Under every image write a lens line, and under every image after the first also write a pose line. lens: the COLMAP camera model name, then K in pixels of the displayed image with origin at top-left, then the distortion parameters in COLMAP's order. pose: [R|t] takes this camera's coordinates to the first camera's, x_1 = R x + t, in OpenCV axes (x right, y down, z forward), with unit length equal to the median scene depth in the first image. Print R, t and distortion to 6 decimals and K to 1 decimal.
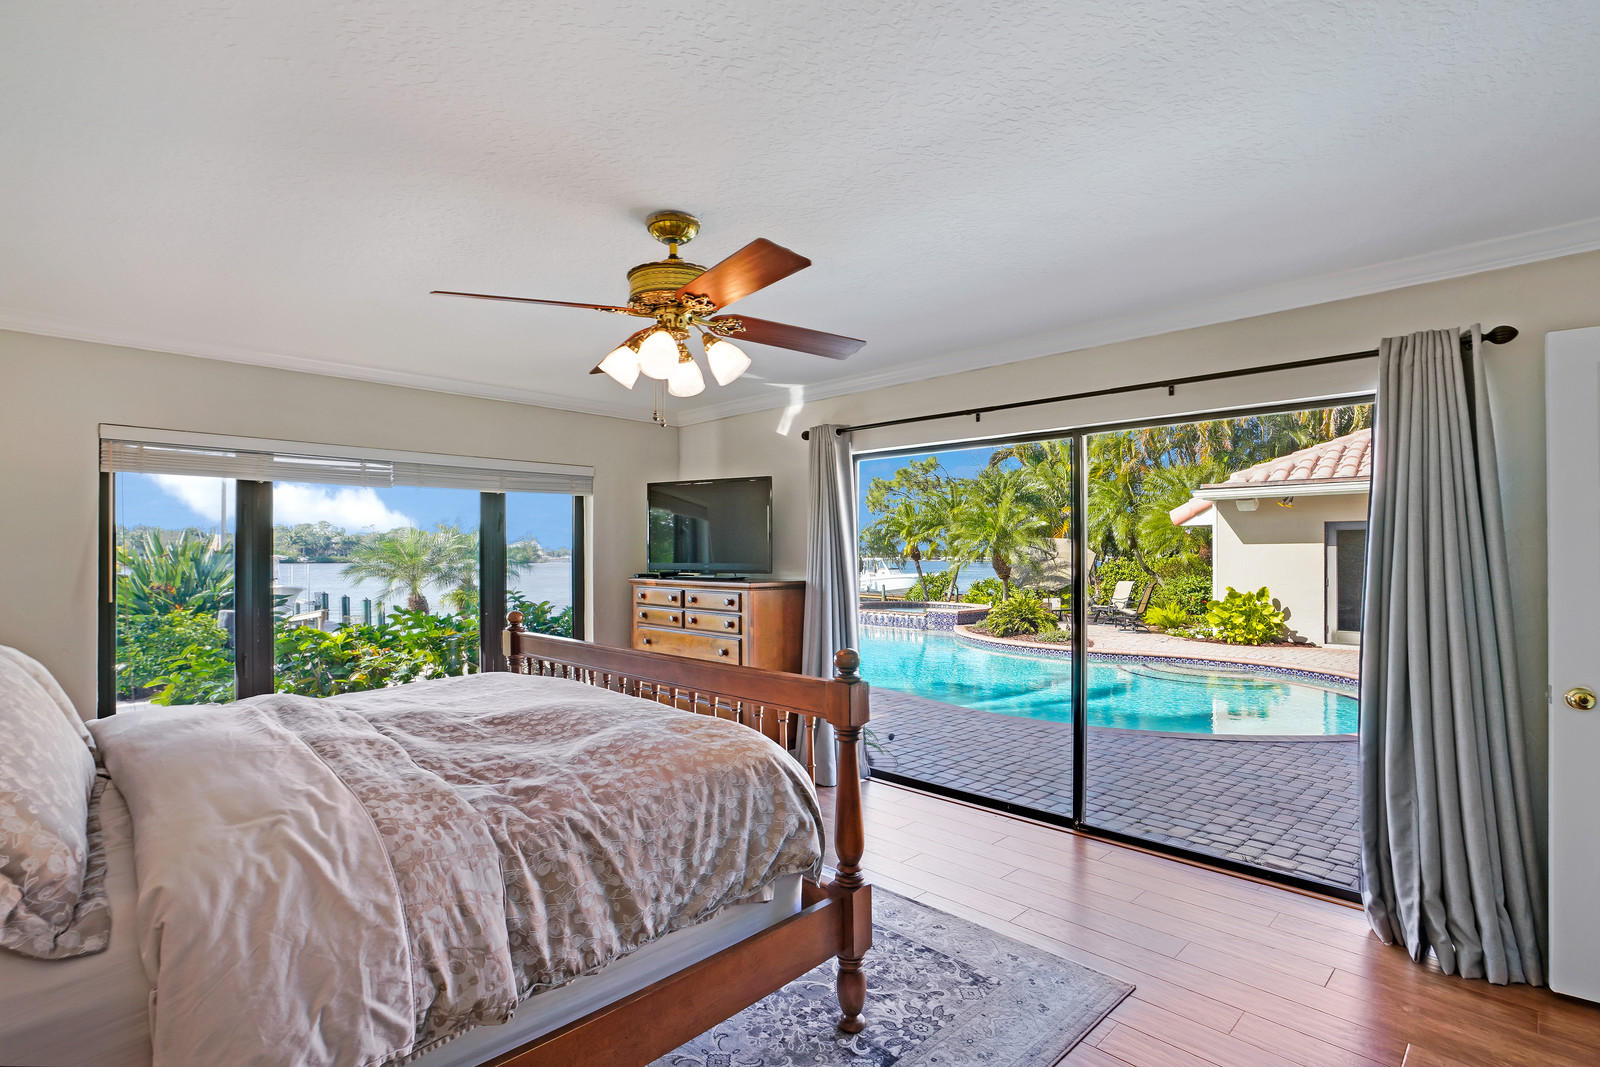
lens RADIAL K [[777.1, 0, 794.4], [0, 777.1, 545.9], [0, 0, 1]] dist [-0.023846, 0.007887]
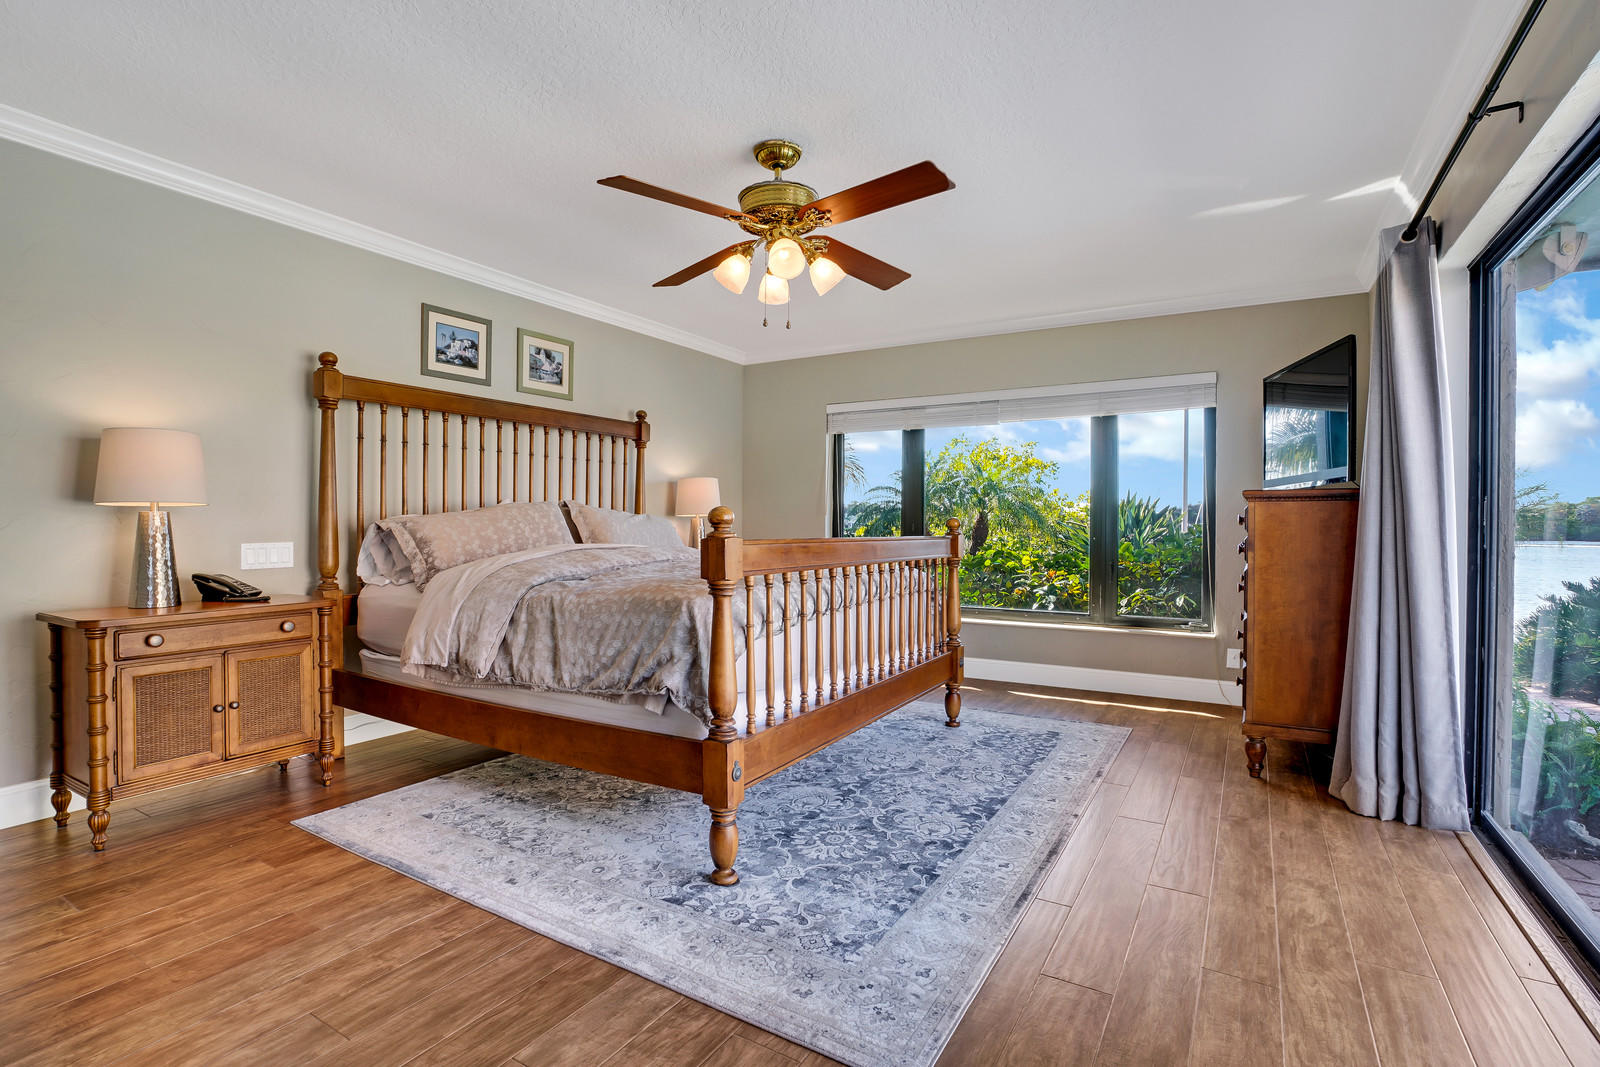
lens RADIAL K [[777.1, 0, 791.8], [0, 777.1, 526.8], [0, 0, 1]] dist [-0.023846, 0.007887]
pose [[0.236679, 0.002068, -0.971586, 1.262197], [0.005270, 0.999980, 0.003413, 0.181005], [0.971573, -0.005928, 0.236664, 0.988858]]
